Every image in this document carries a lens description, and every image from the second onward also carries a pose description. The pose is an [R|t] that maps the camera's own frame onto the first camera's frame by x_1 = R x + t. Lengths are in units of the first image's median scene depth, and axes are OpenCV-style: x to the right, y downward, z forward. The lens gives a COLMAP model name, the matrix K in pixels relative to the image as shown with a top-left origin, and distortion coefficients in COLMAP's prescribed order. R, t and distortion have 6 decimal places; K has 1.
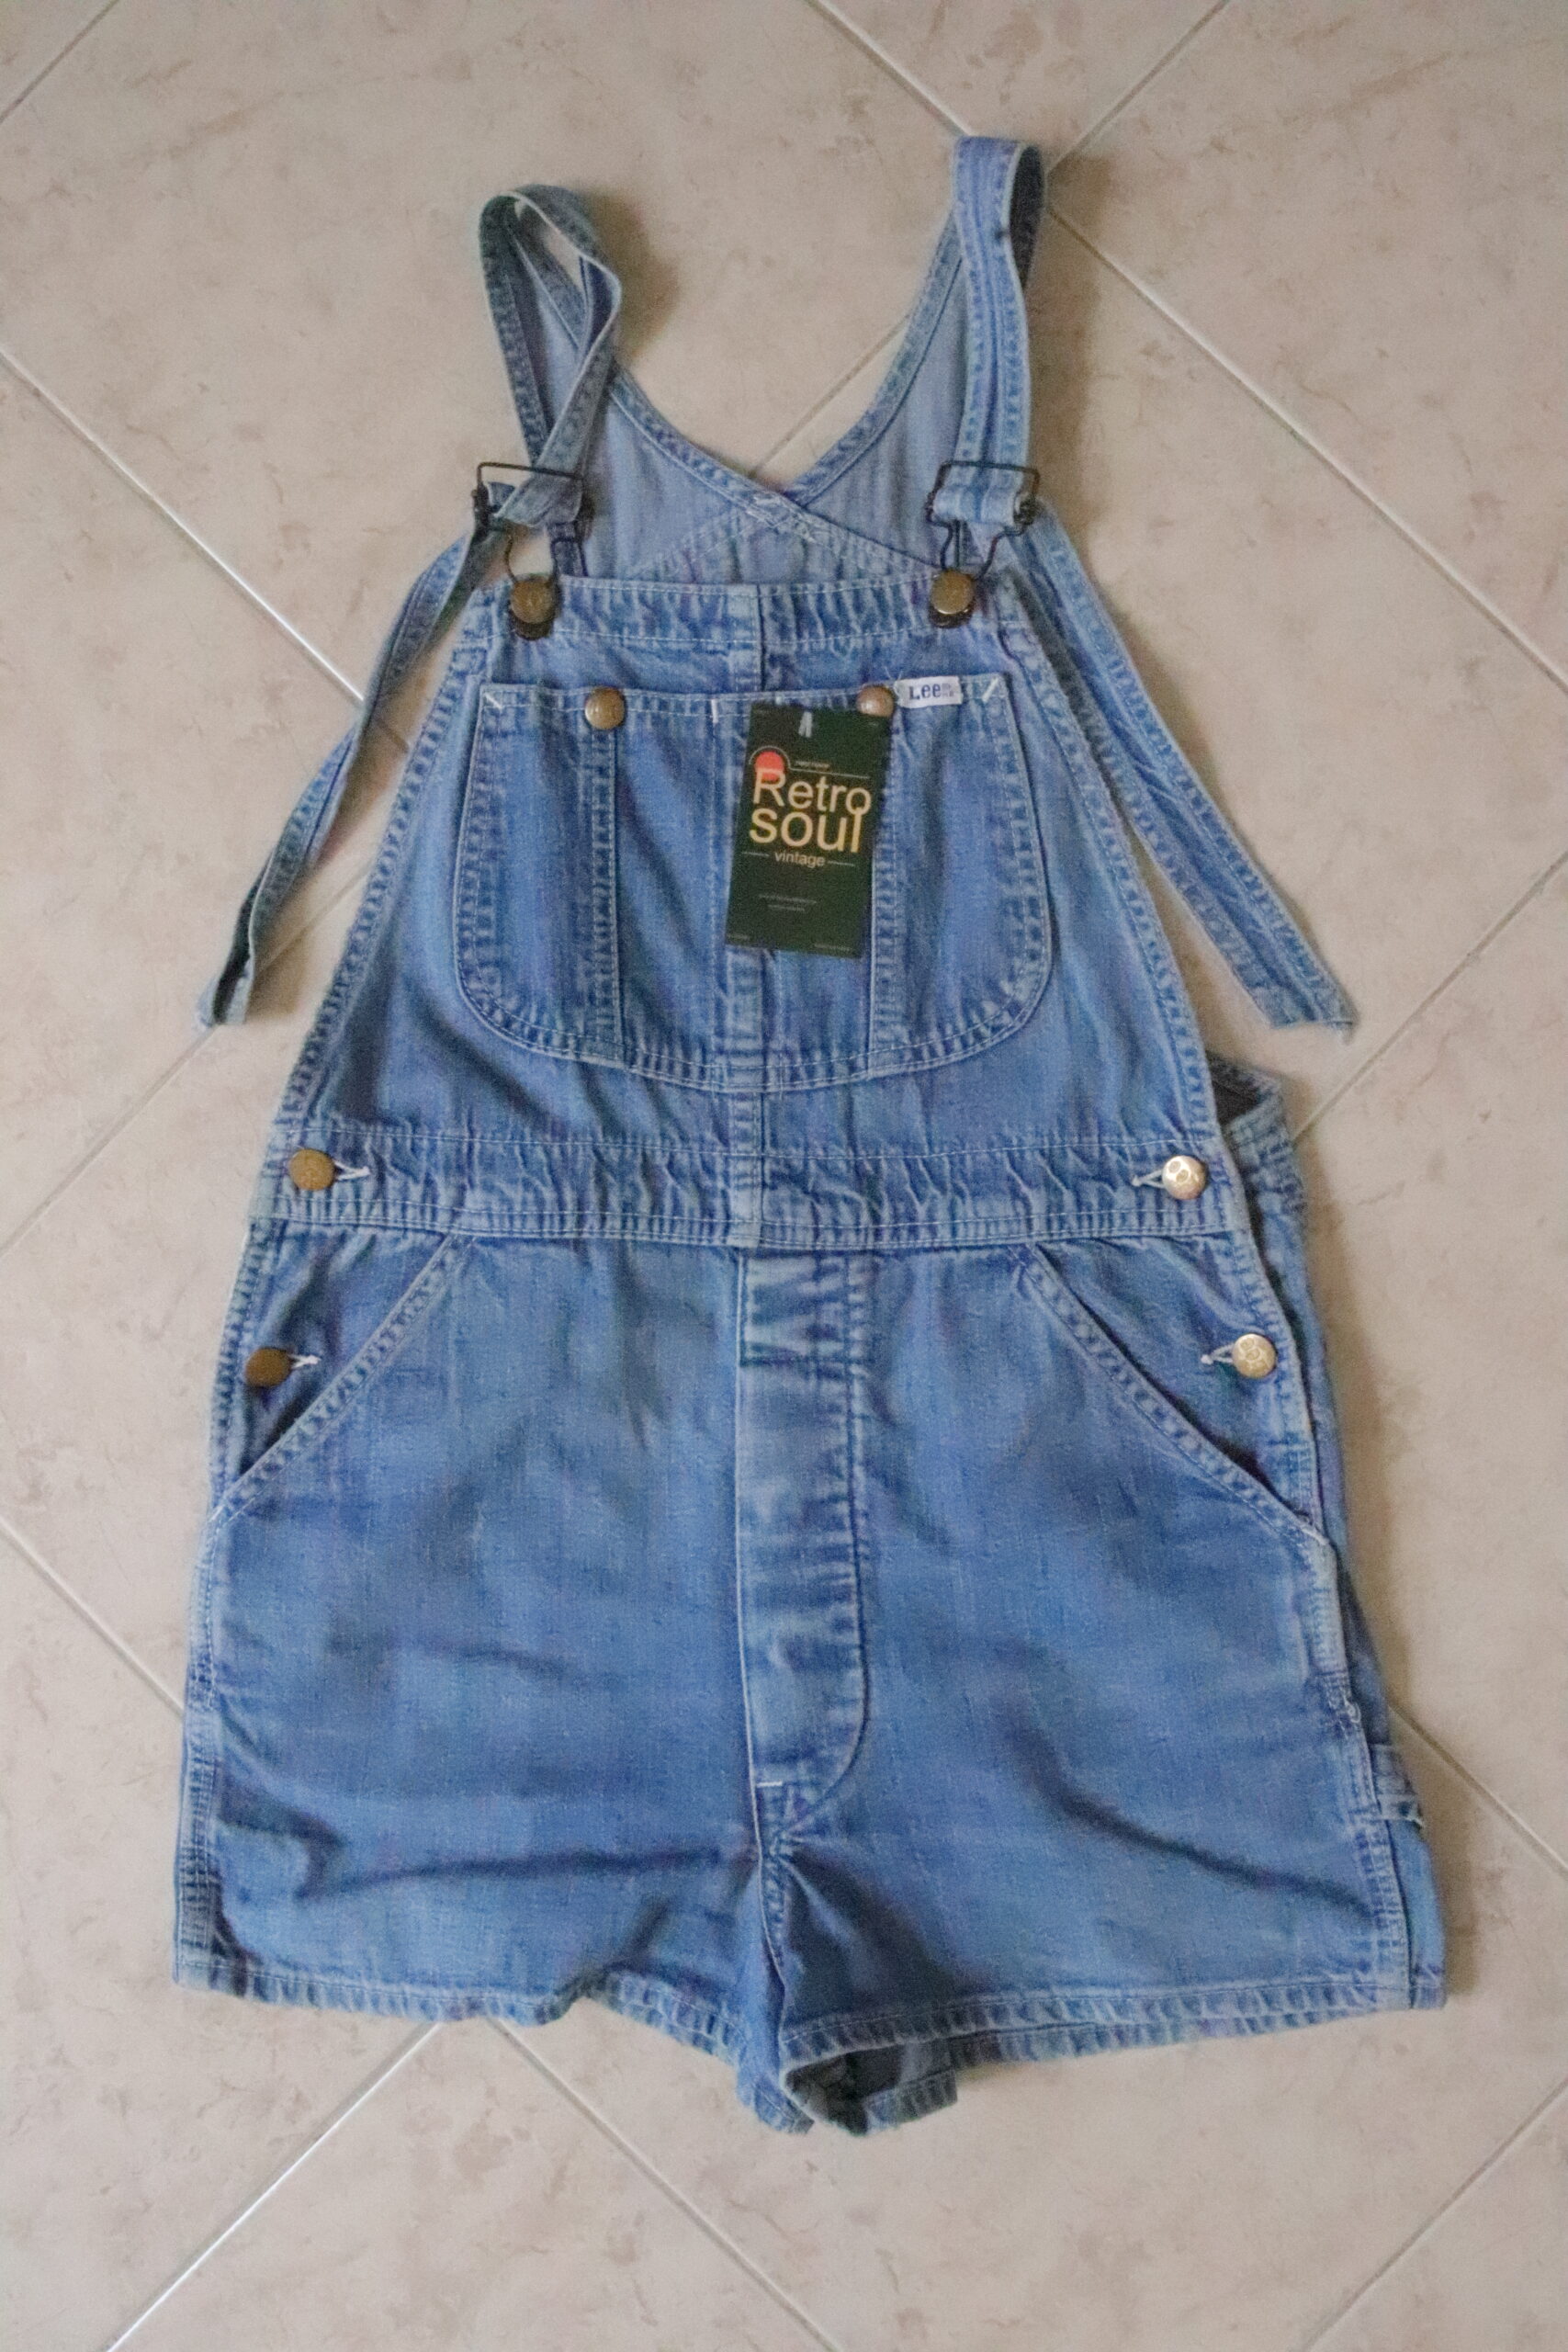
lens RADIAL K [[1968.6, 0, 820.7], [0, 1968.6, 1180.6], [0, 0, 1]] dist [-0.174763, 0.151966]
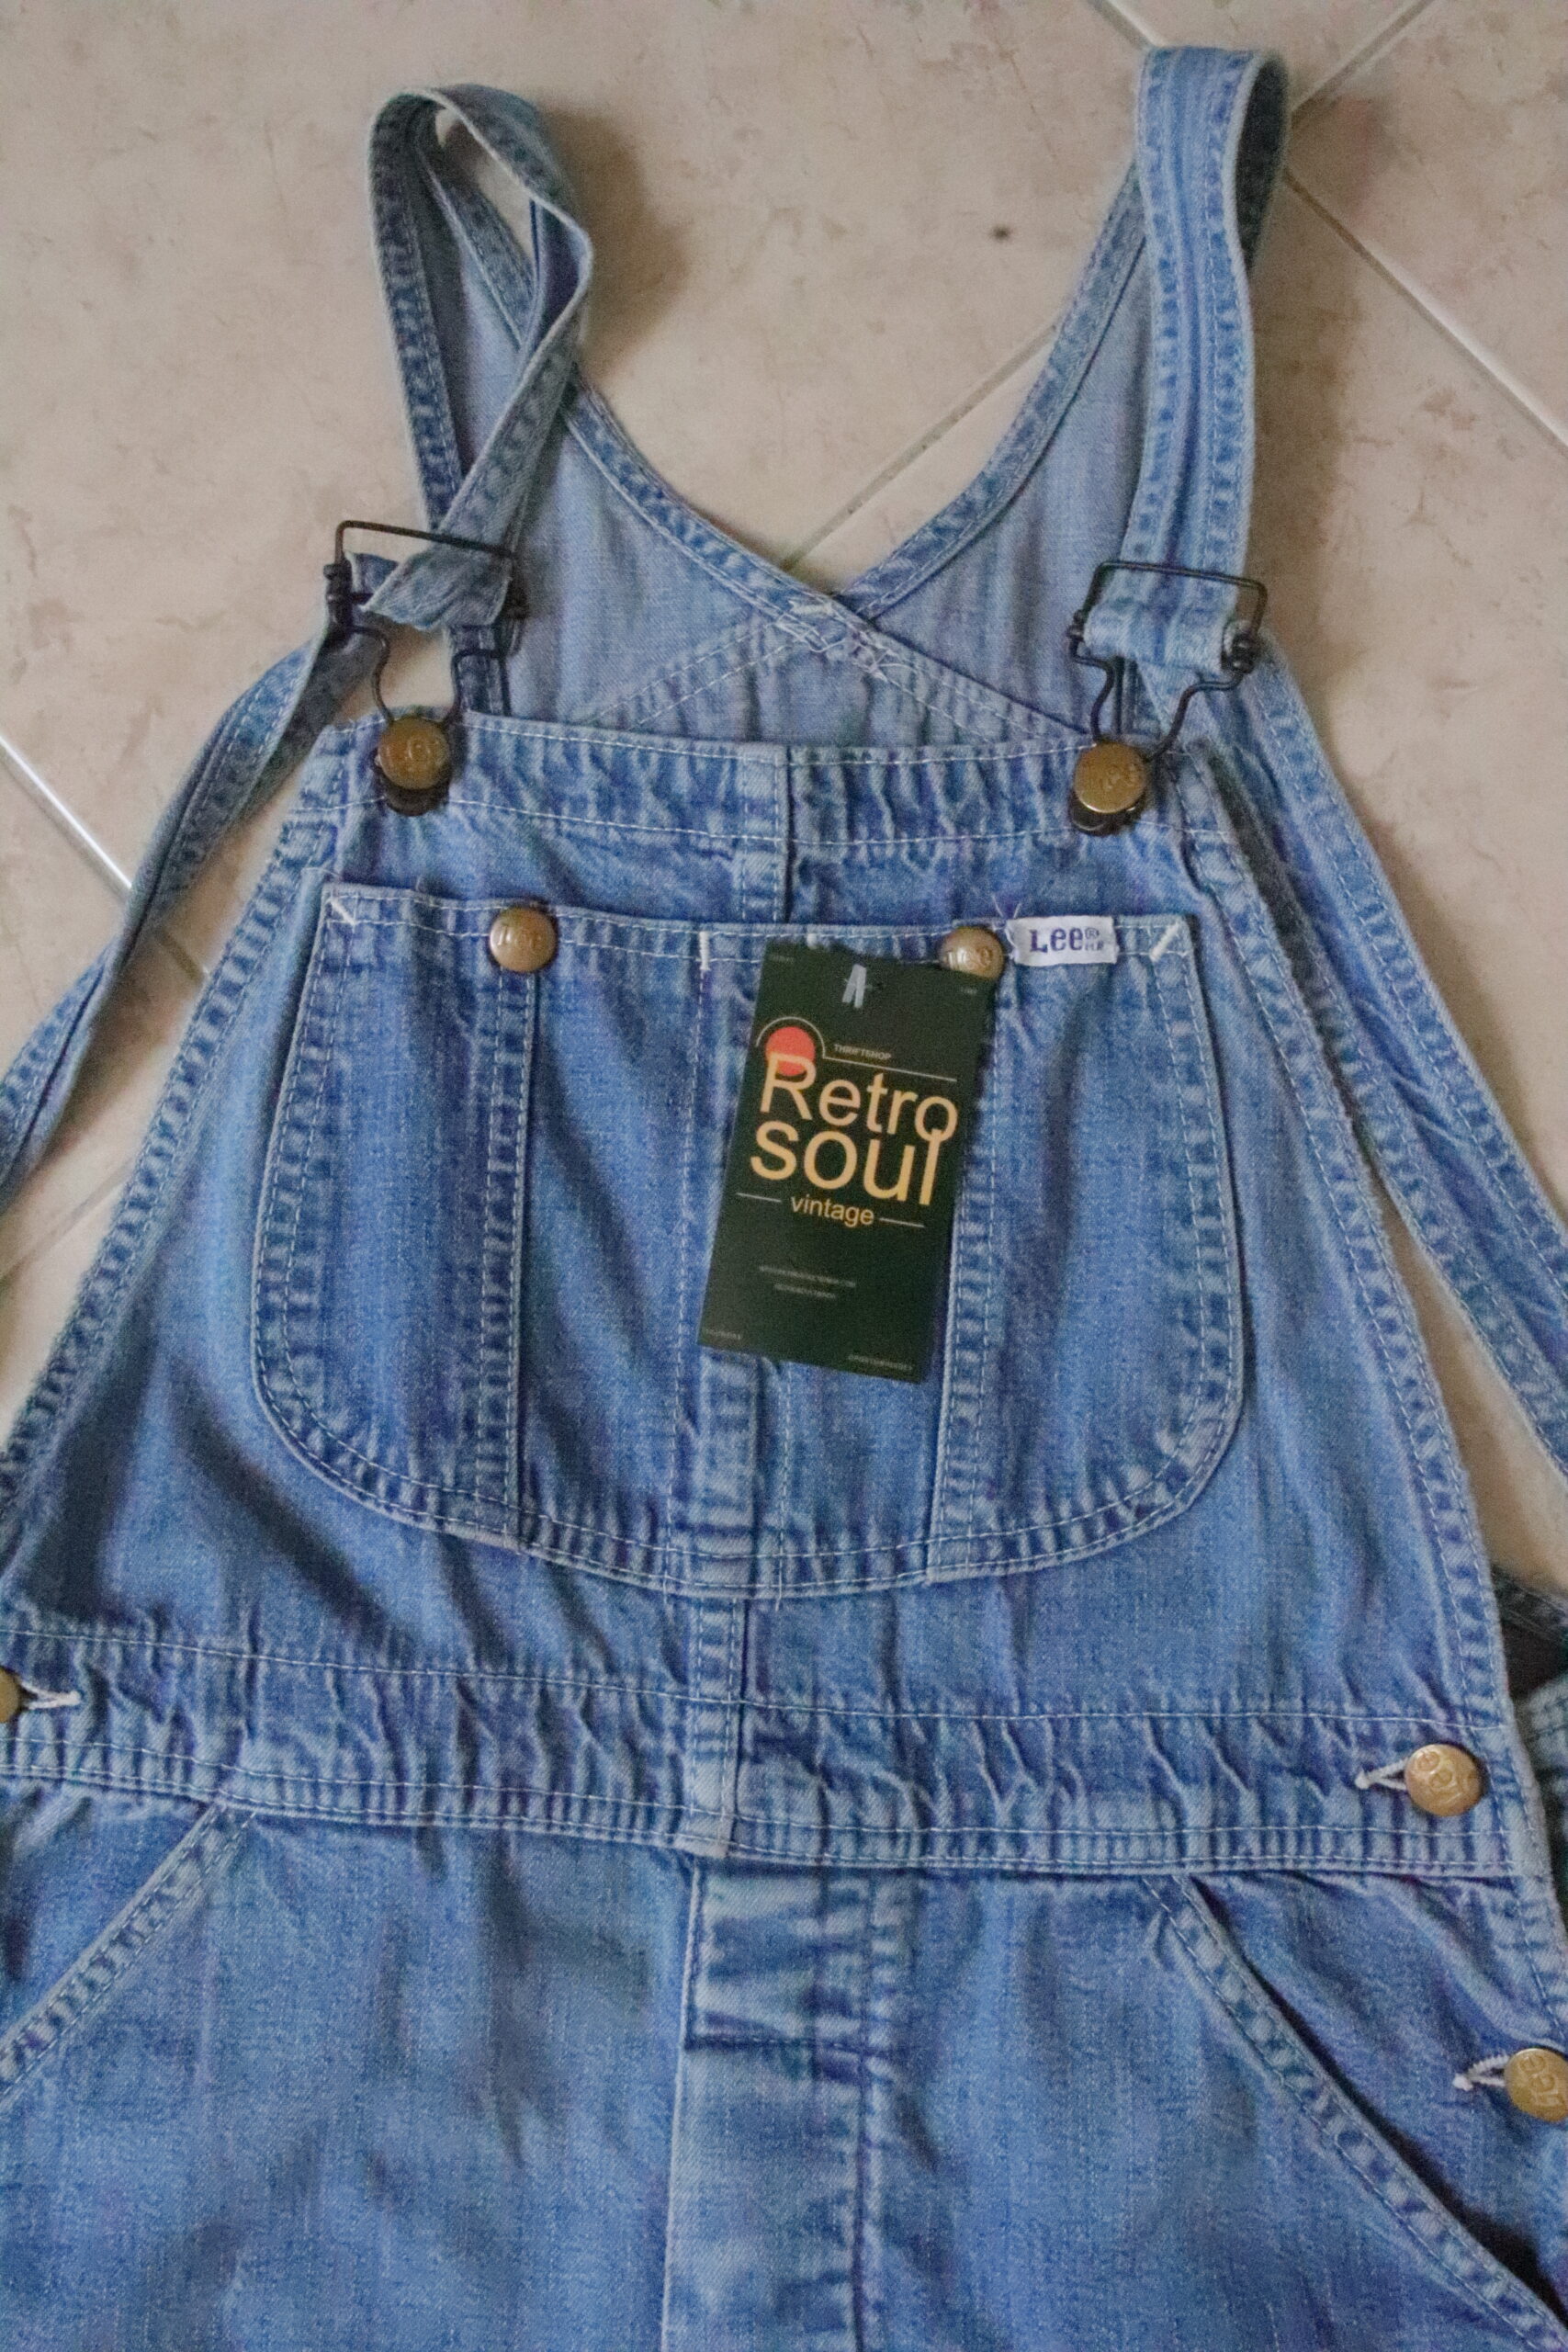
lens RADIAL K [[1968.6, 0, 820.7], [0, 1968.6, 1180.6], [0, 0, 1]] dist [-0.174763, 0.151966]
pose [[0.998398, 0.056407, -0.004380, -0.012031], [-0.056561, 0.996945, -0.053875, -0.140554], [0.001327, 0.054036, 0.998538, 0.402042]]
